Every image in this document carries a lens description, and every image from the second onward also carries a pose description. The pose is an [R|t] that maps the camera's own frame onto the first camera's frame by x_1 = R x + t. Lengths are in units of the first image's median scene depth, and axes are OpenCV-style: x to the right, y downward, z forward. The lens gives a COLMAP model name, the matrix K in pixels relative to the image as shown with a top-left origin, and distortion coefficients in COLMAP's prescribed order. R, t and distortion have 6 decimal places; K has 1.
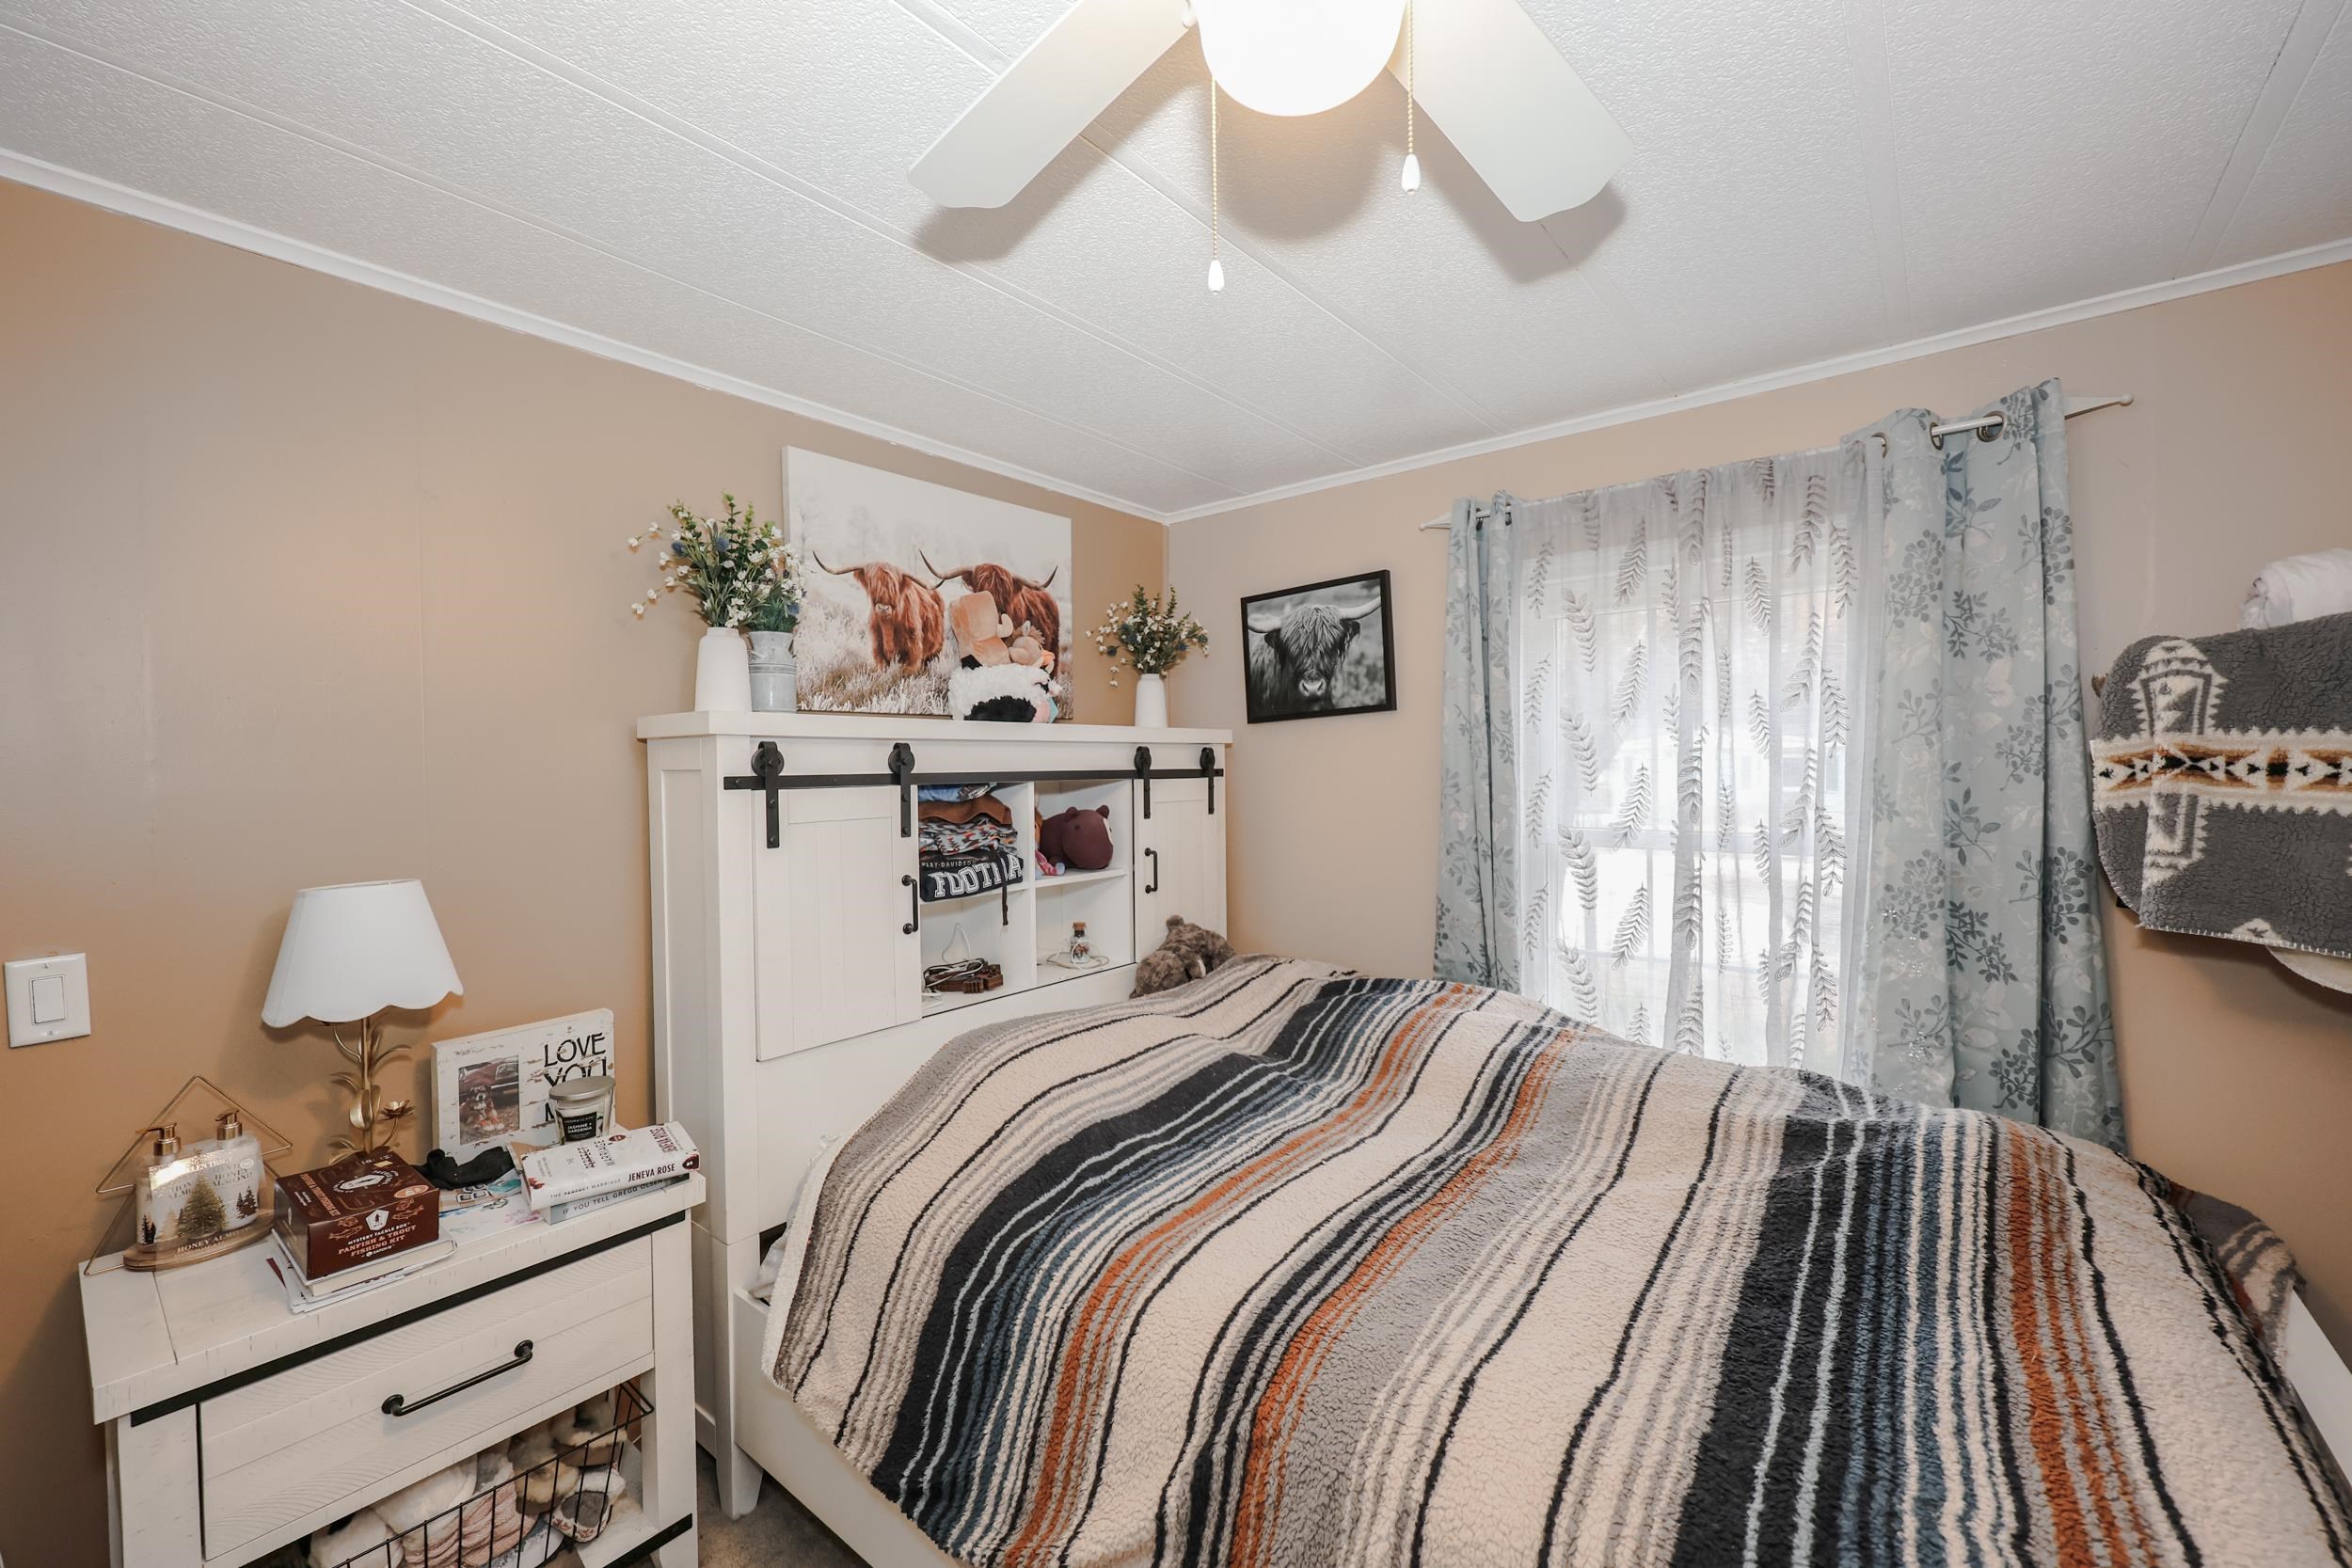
lens RADIAL K [[949.4, 0, 1170.1], [0, 949.4, 777.4], [0, 0, 1]] dist [0.021190, -0.000132]
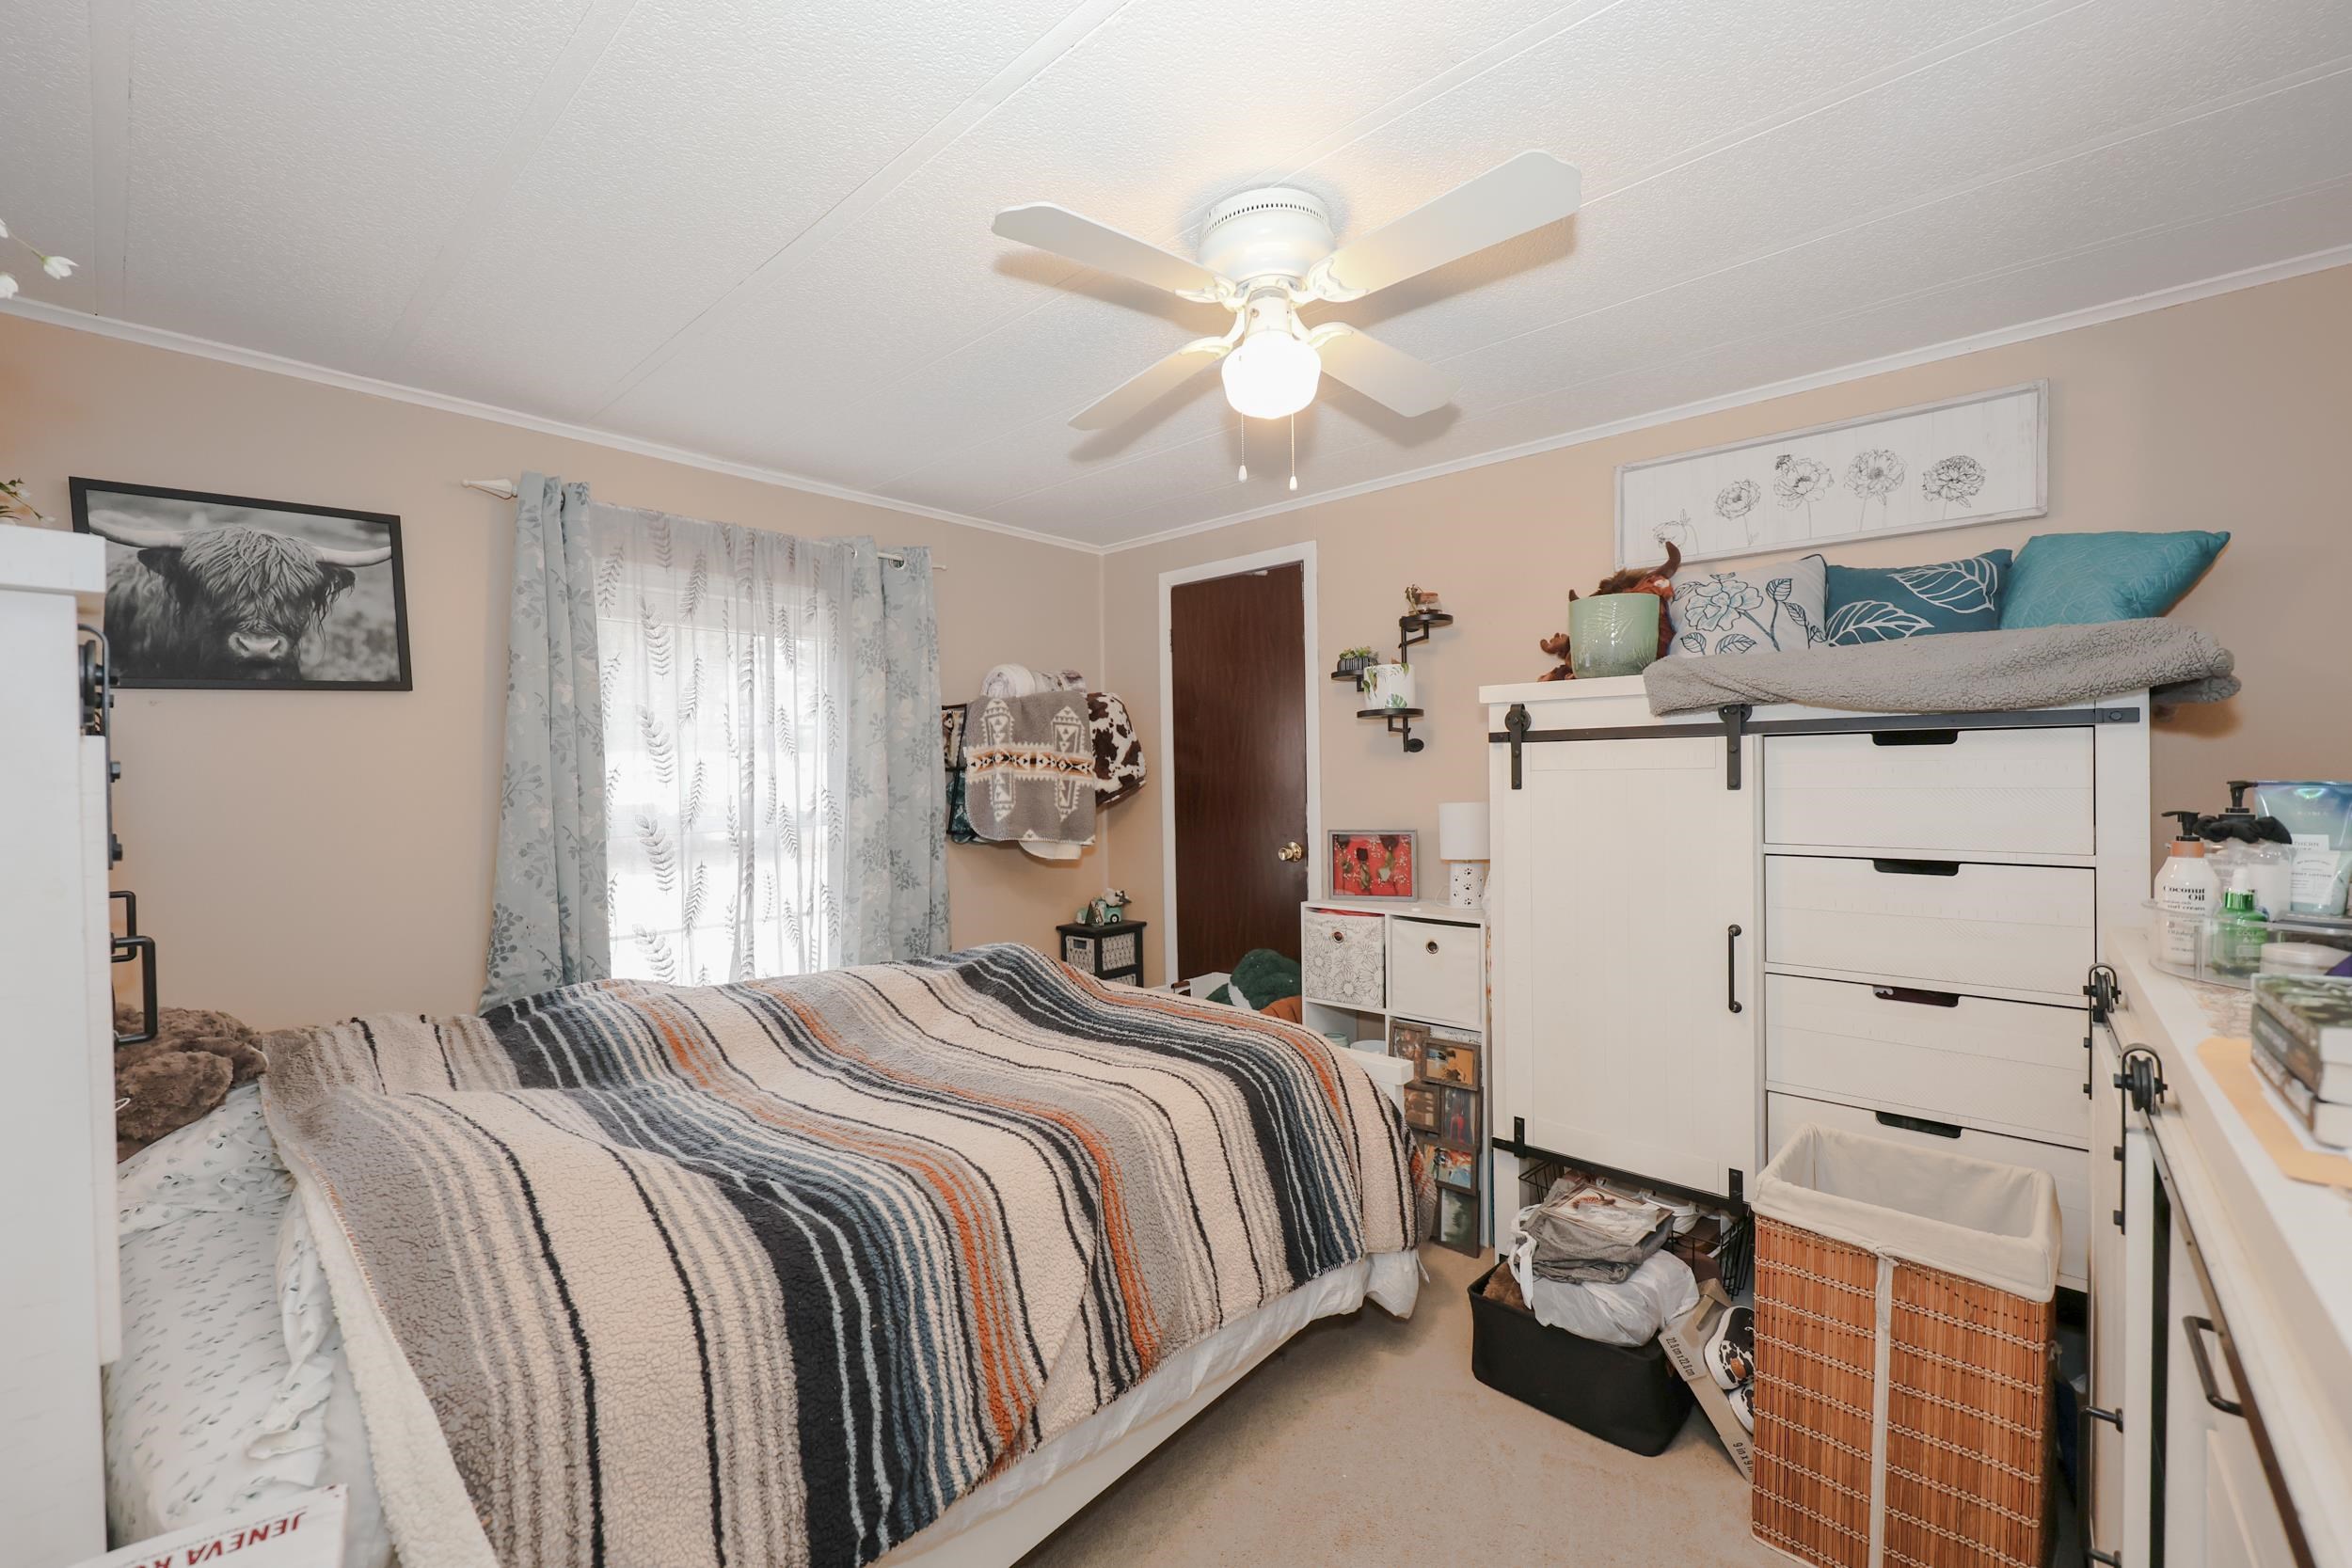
lens RADIAL K [[955.8, 0, 1165.4], [0, 955.8, 787.5], [0, 0, 1]] dist [-0.000979, -0.000183]
pose [[0.051454, 0.000720, 0.998675, -0.637509], [0.033983, 0.999419, -0.002472, 0.042060], [-0.998097, 0.034066, 0.051400, 0.367230]]
